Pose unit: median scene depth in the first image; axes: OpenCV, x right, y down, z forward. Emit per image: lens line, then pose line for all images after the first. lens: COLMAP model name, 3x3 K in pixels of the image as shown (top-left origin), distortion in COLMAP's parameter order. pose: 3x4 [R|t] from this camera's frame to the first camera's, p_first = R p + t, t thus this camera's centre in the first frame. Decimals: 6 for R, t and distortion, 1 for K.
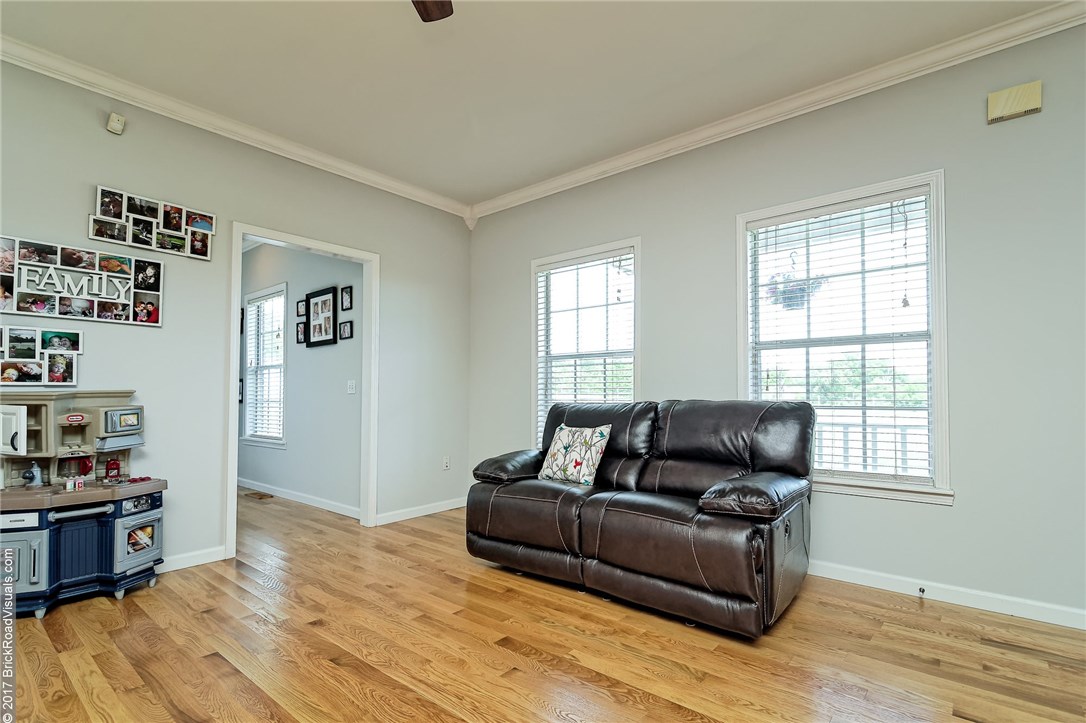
lens RADIAL K [[524.9, 0, 545.7], [0, 524.9, 380.6], [0, 0, 1]] dist [0.000626, -0.000710]
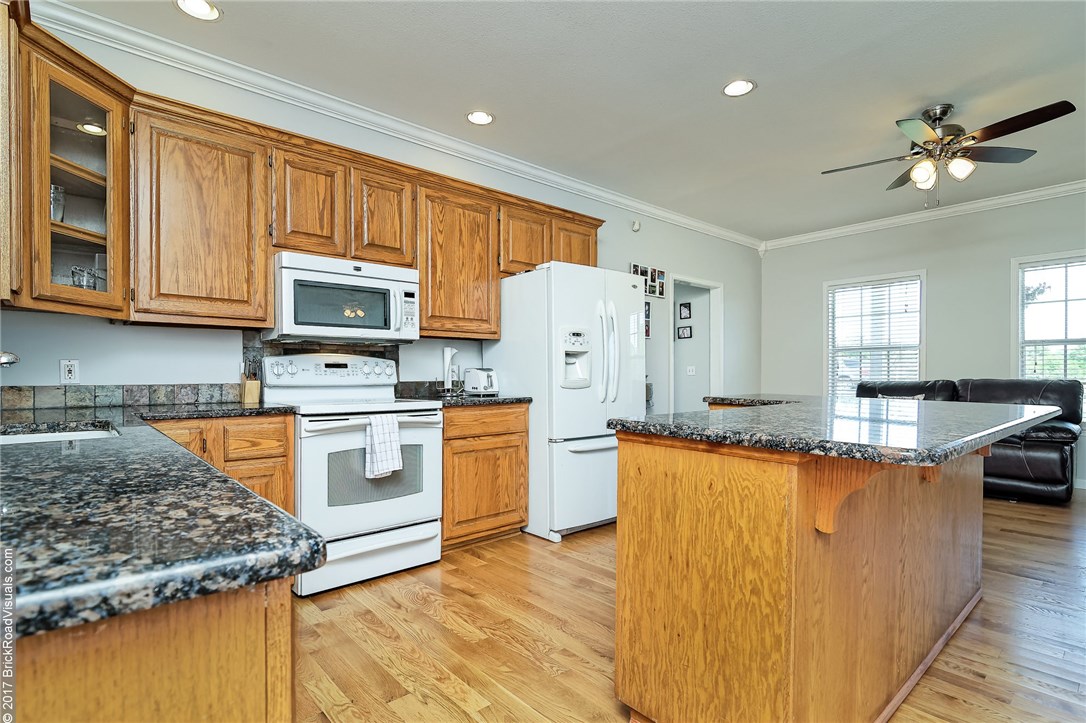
lens RADIAL K [[524.9, 0, 549.7], [0, 524.9, 376.6], [0, 0, 1]] dist [0.000626, -0.000710]
pose [[0.987825, -0.002662, -0.155545, -0.912819], [0.008234, 0.999347, 0.035188, -0.046484], [0.155350, -0.036040, 0.987202, -0.909428]]
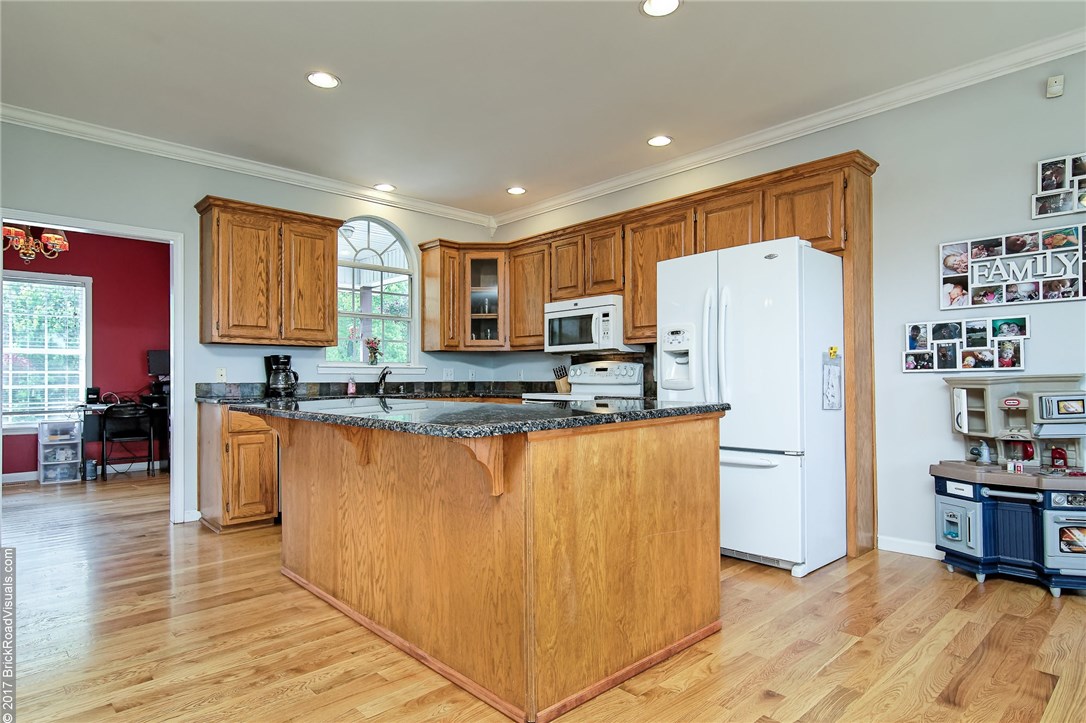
lens RADIAL K [[605.8, 0, 544.0], [0, 605.8, 370.0], [0, 0, 1]] dist [0.007410, 0.001054]
pose [[-0.116736, -0.017094, -0.993016, 0.380084], [0.035052, 0.999158, -0.021320, 0.002226], [0.992544, -0.037296, -0.116038, 0.229154]]
